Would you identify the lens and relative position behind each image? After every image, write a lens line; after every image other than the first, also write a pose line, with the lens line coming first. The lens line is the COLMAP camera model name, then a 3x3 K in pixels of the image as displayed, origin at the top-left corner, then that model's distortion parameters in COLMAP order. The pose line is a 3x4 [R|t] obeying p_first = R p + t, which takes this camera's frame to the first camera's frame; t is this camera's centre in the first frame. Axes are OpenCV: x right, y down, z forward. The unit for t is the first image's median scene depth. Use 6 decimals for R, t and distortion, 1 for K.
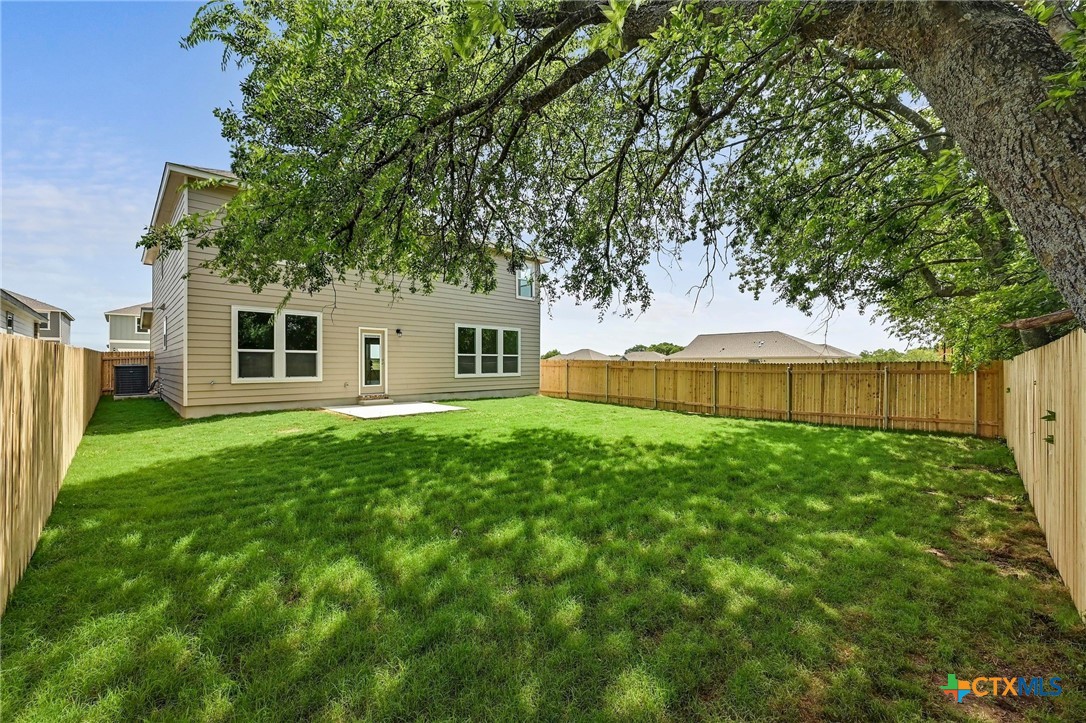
lens RADIAL K [[432.4, 0, 543.0], [0, 432.4, 361.5], [0, 0, 1]] dist [0.000034, 0.000187]
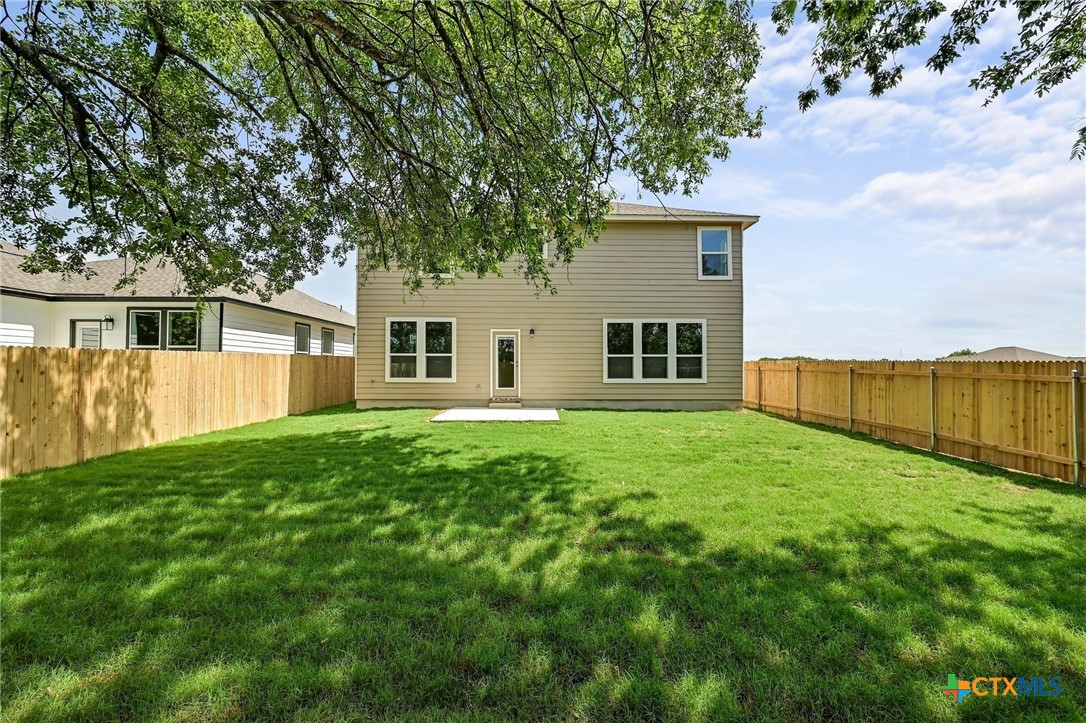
lens RADIAL K [[432.4, 0, 543.0], [0, 432.4, 361.5], [0, 0, 1]] dist [0.000034, 0.000187]
pose [[0.721247, -0.009712, -0.692610, 0.301249], [0.000978, 0.999915, -0.013004, 0.006745], [0.692678, 0.008702, 0.721195, 0.311654]]
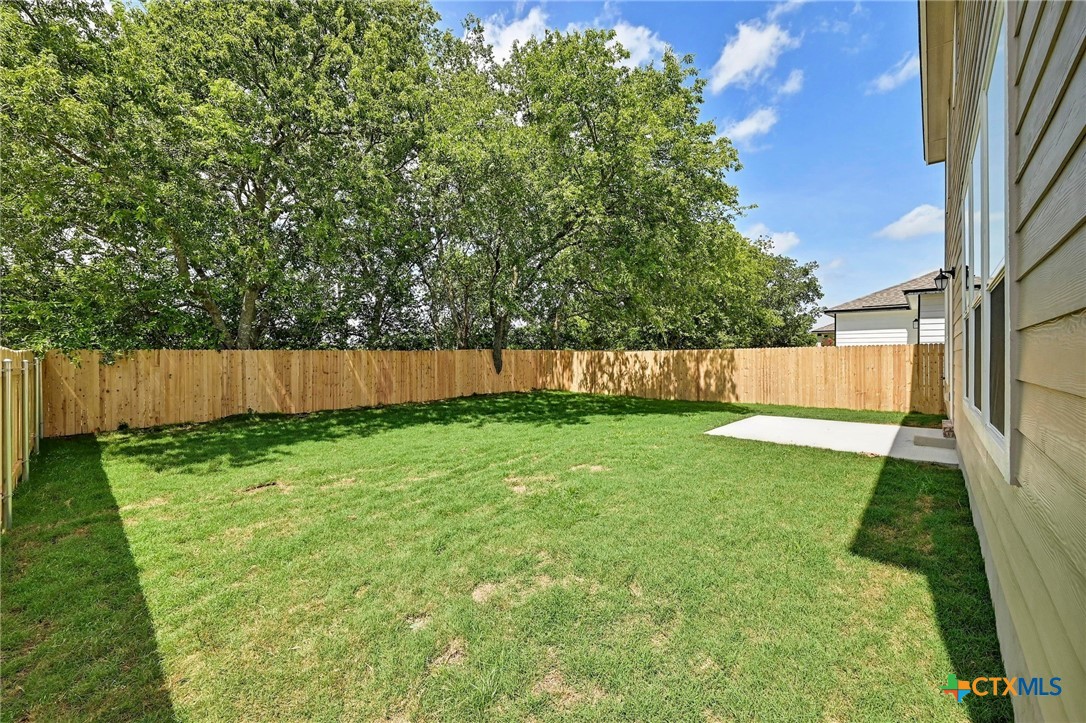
lens RADIAL K [[432.4, 0, 543.0], [0, 432.4, 361.5], [0, 0, 1]] dist [0.000034, 0.000187]
pose [[-0.998356, -0.001083, -0.057299, 0.052356], [-0.001089, 0.999999, 0.000075, 0.012160], [0.057299, 0.000138, -0.998357, 1.249919]]
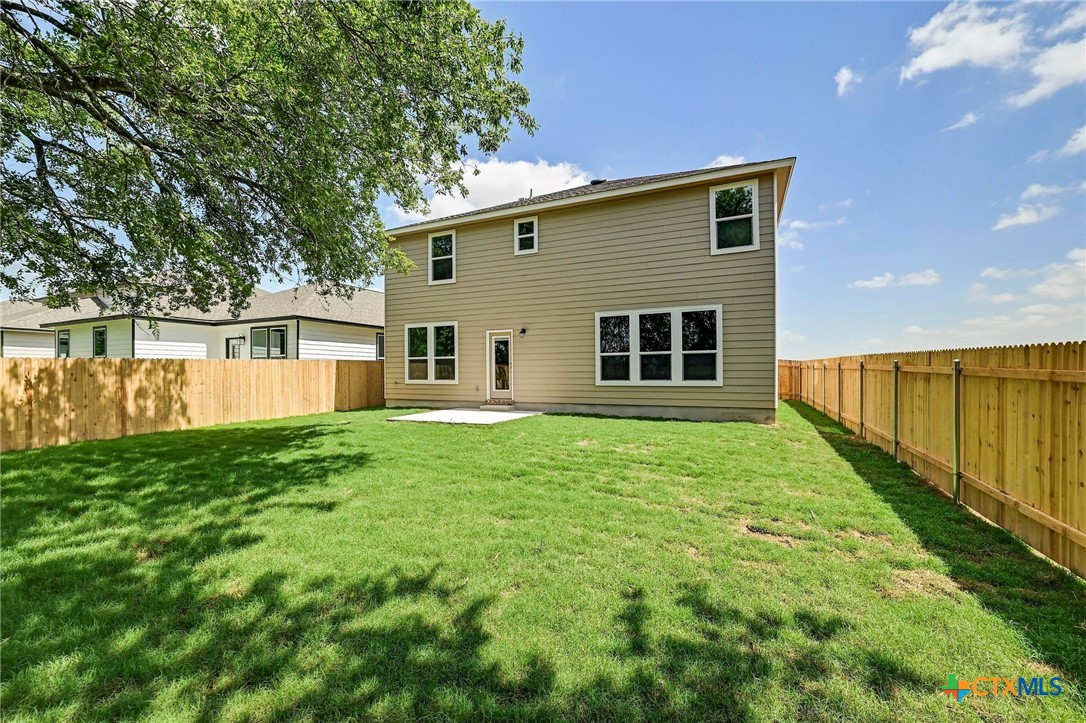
lens RADIAL K [[434.9, 0, 544.8], [0, 434.9, 372.8], [0, 0, 1]] dist [0.000656, -0.000059]
pose [[0.357208, -0.001495, -0.934023, 0.474287], [0.010728, 0.999939, 0.002502, 0.013295], [0.933963, -0.010914, 0.357203, 0.656782]]
